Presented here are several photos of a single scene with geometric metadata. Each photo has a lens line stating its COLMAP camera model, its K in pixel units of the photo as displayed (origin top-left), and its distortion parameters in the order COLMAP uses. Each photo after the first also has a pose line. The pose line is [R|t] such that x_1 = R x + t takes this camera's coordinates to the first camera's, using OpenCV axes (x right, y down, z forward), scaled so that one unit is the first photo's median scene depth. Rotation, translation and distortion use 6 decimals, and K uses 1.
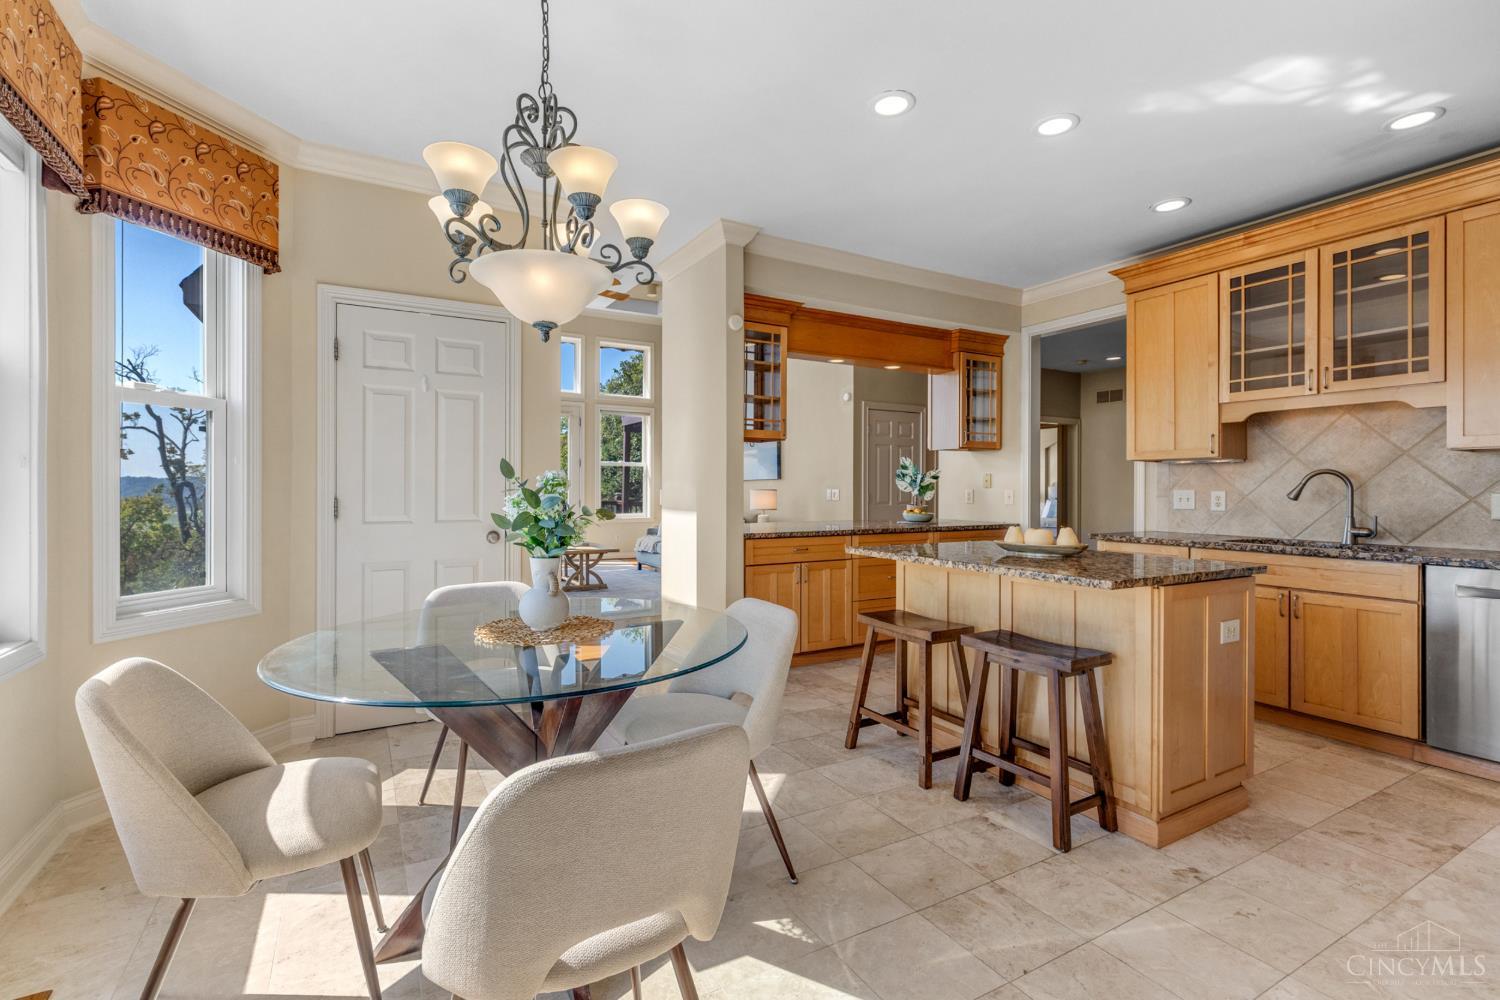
lens RADIAL K [[670.7, 0, 739.4], [0, 670.7, 488.9], [0, 0, 1]] dist [0.008013, -0.002380]
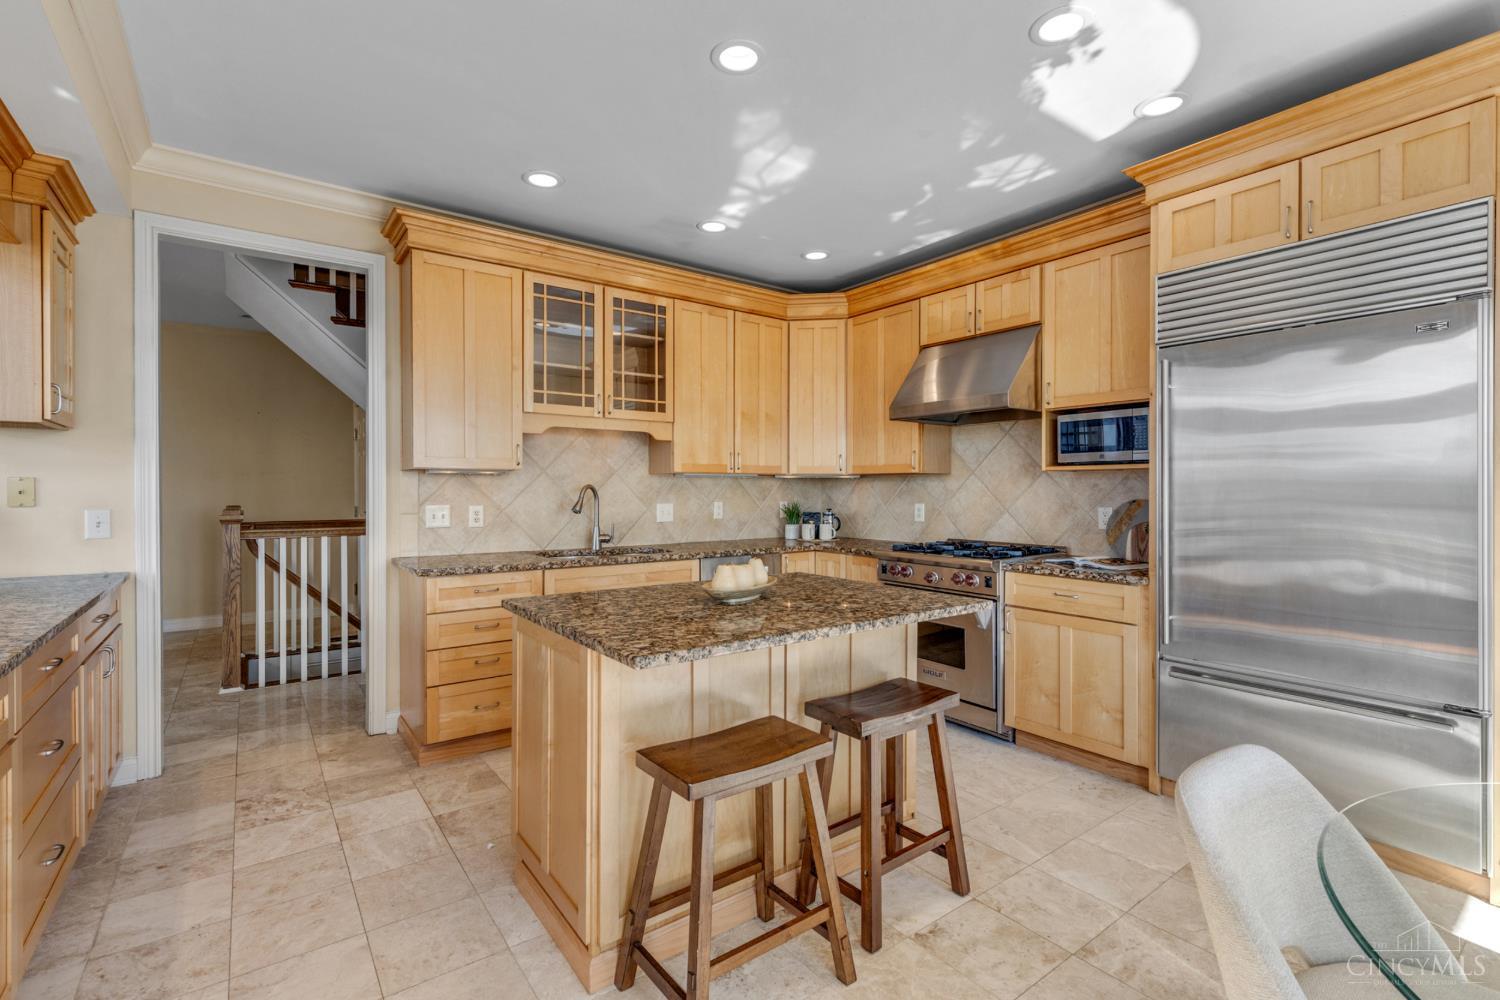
lens RADIAL K [[670.7, 0, 741.8], [0, 670.7, 490.2], [0, 0, 1]] dist [0.008013, -0.002380]
pose [[-0.116775, -0.005816, 0.993141, -0.264993], [-0.000178, 0.999983, 0.005835, -0.026230], [-0.993158, 0.000505, -0.116774, 0.875203]]
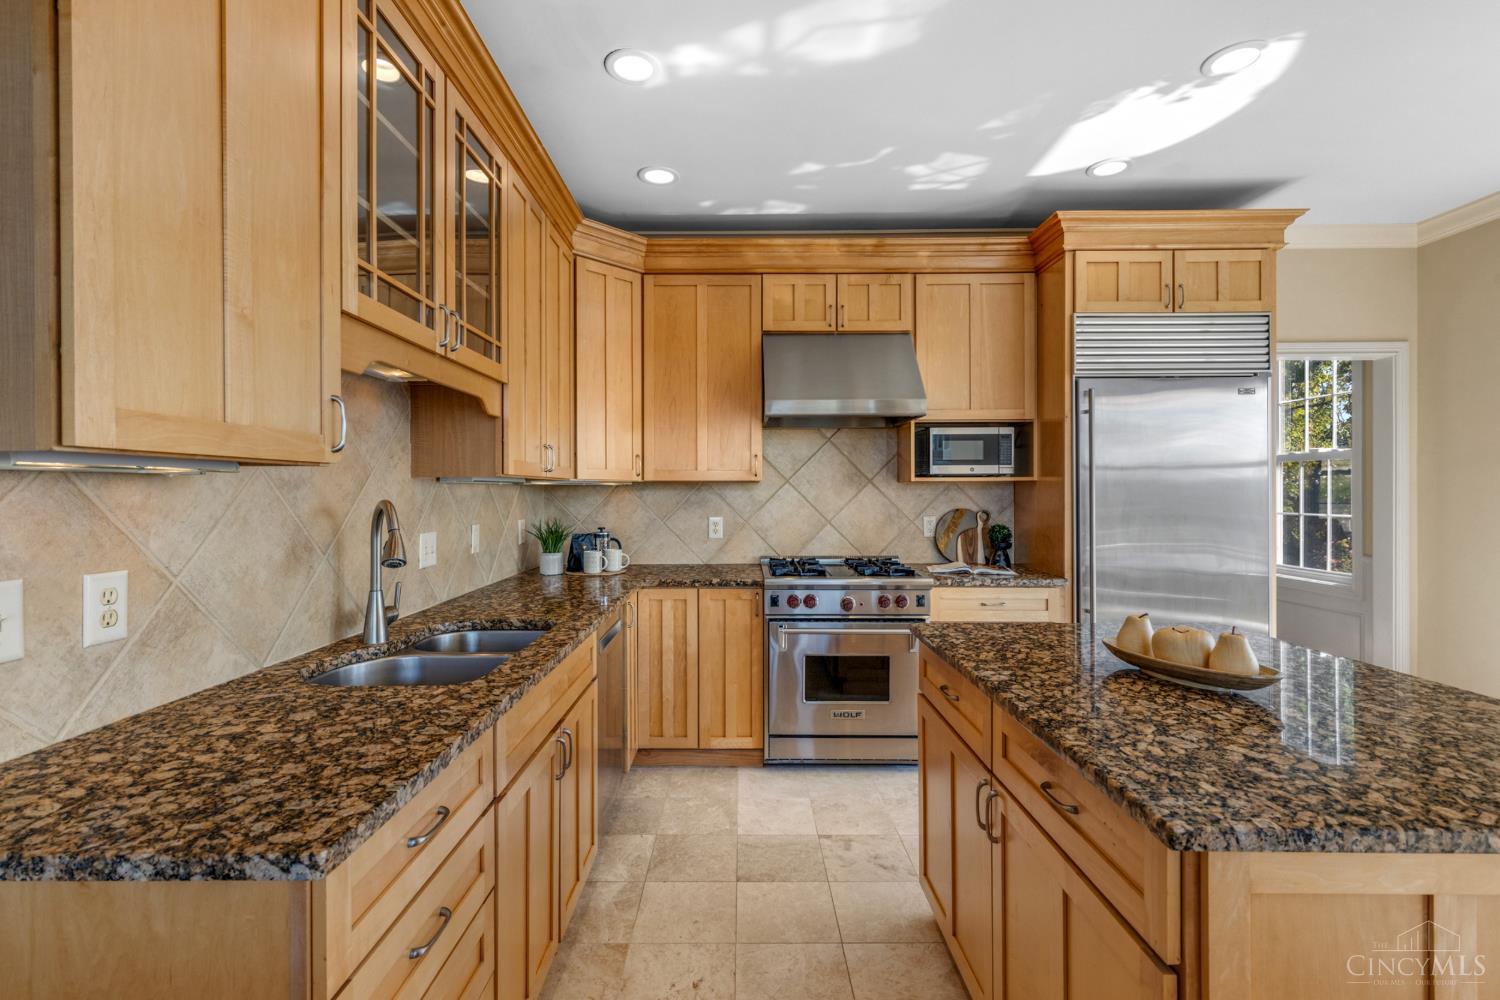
lens RADIAL K [[670.7, 0, 733.7], [0, 670.7, 491.1], [0, 0, 1]] dist [0.008013, -0.002380]
pose [[-0.866800, -0.001097, 0.498654, 0.395357], [0.000014, 0.999998, 0.002224, -0.037162], [-0.498655, 0.001935, -0.866798, 1.299640]]
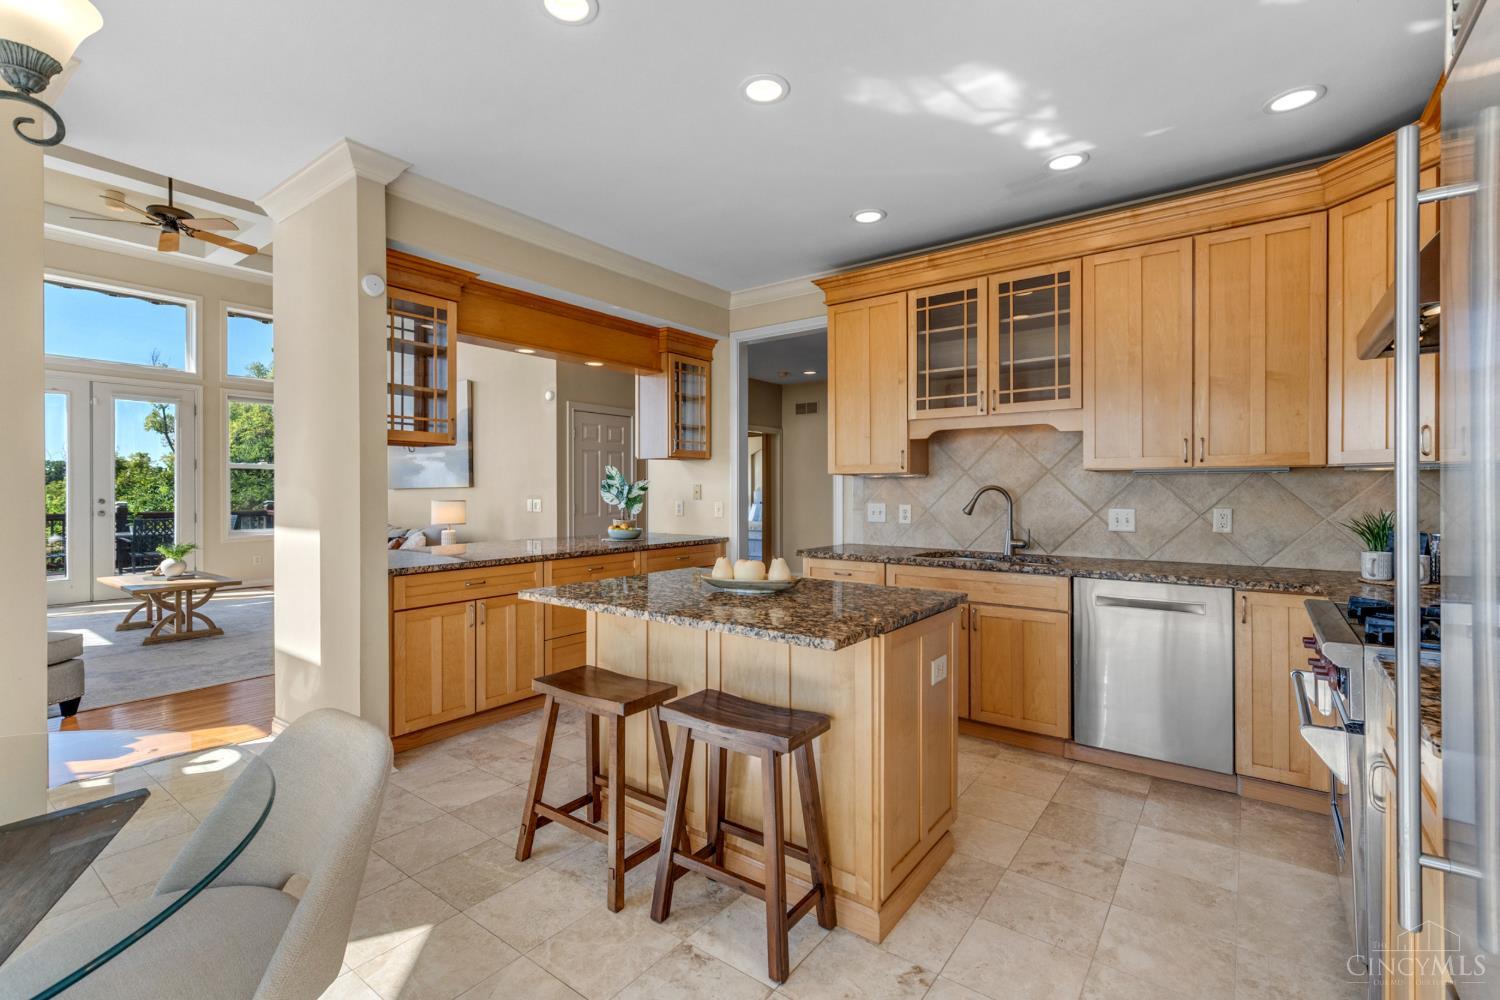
lens RADIAL K [[670.7, 0, 738.2], [0, 670.7, 493.2], [0, 0, 1]] dist [0.008013, -0.002380]
pose [[0.917578, -0.006045, 0.397511, 0.076683], [0.004283, 0.999977, 0.005321, -0.024433], [-0.397534, -0.003180, 0.917582, 0.181447]]
